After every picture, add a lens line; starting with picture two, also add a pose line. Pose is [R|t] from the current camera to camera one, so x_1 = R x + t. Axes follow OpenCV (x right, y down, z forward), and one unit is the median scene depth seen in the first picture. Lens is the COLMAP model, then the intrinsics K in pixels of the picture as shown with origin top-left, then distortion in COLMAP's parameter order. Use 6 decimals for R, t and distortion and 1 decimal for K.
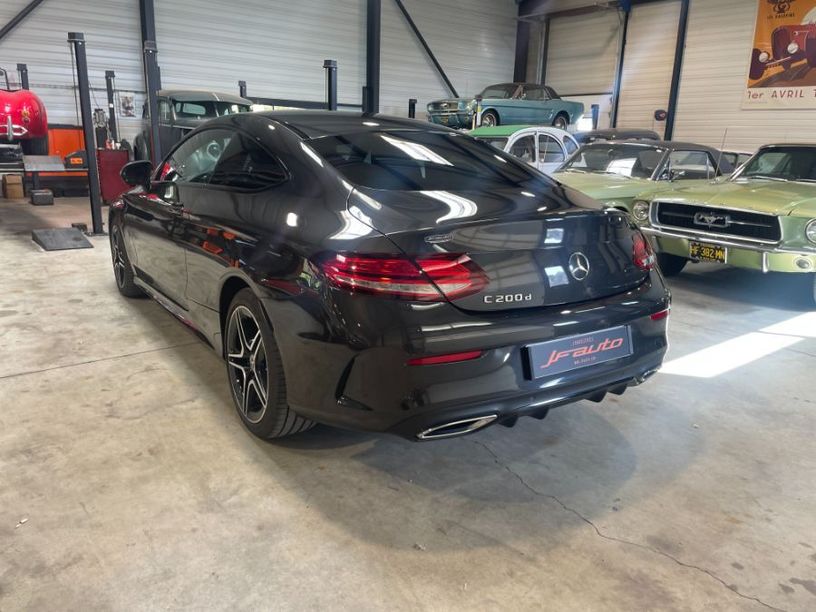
lens RADIAL K [[611.5, 0, 407.2], [0, 611.5, 296.7], [0, 0, 1]] dist [0.097558, -0.132133]
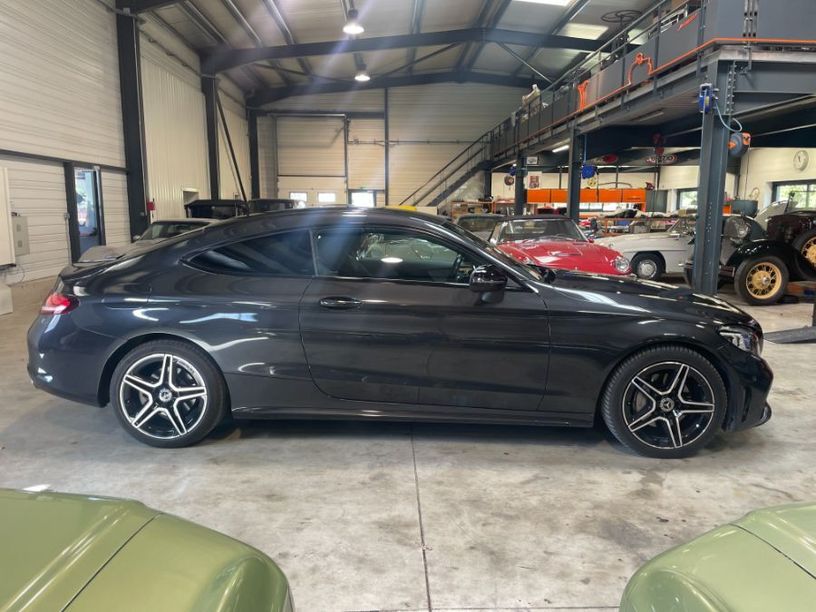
lens RADIAL K [[611.5, 0, 407.2], [0, 611.5, 296.7], [0, 0, 1]] dist [0.097558, -0.132133]
pose [[-0.584114, 0.082830, -0.807434, 0.576484], [-0.208103, 0.946245, 0.247615, -0.337583], [0.784541, 0.312665, -0.535478, 1.313210]]
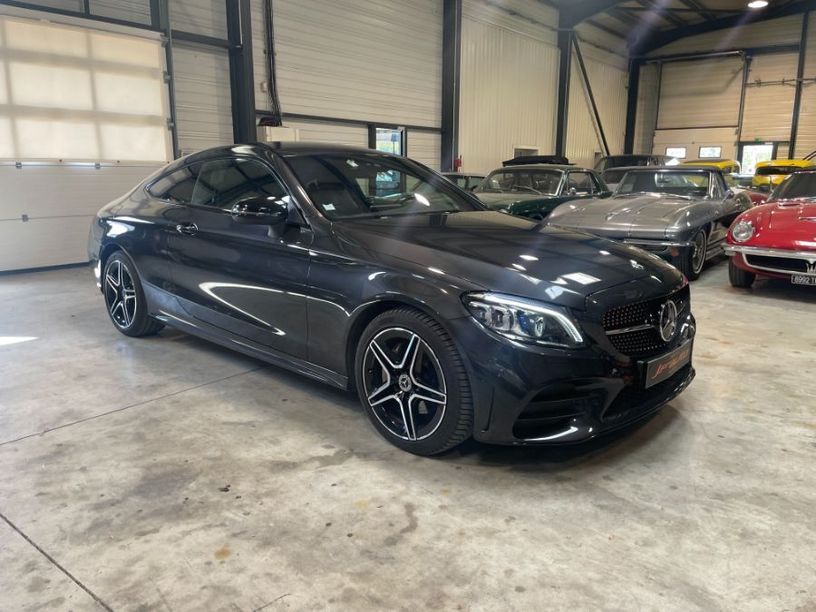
lens RADIAL K [[611.5, 0, 407.2], [0, 611.5, 296.7], [0, 0, 1]] dist [0.097558, -0.132133]
pose [[-0.969836, 0.015812, -0.243245, -0.030644], [-0.087555, 0.908703, 0.408157, -0.402826], [0.227491, 0.417143, -0.879909, 1.658969]]
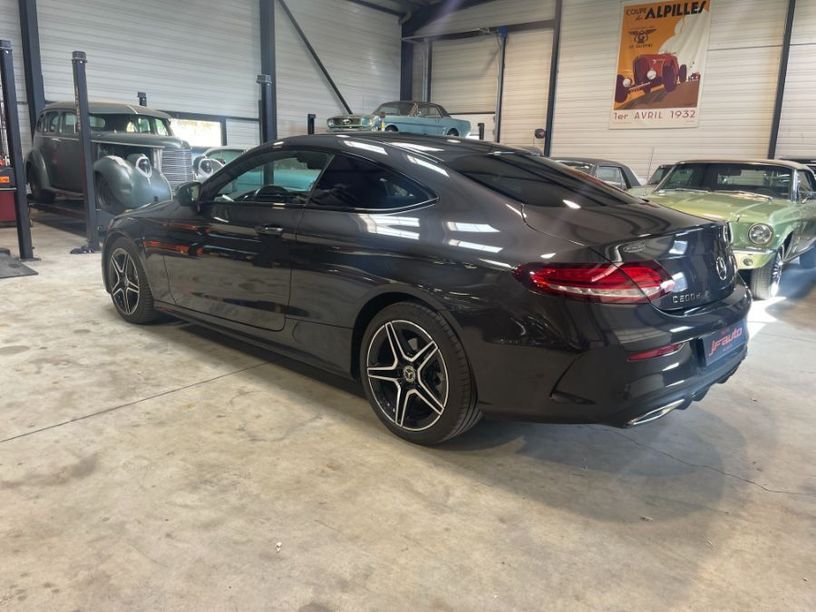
lens RADIAL K [[611.5, 0, 407.2], [0, 611.5, 296.7], [0, 0, 1]] dist [0.097558, -0.132133]
pose [[0.973374, -0.050288, 0.223639, -0.256320], [0.054800, 0.998399, -0.014010, -0.005144], [-0.222577, 0.025892, 0.974571, -0.012549]]
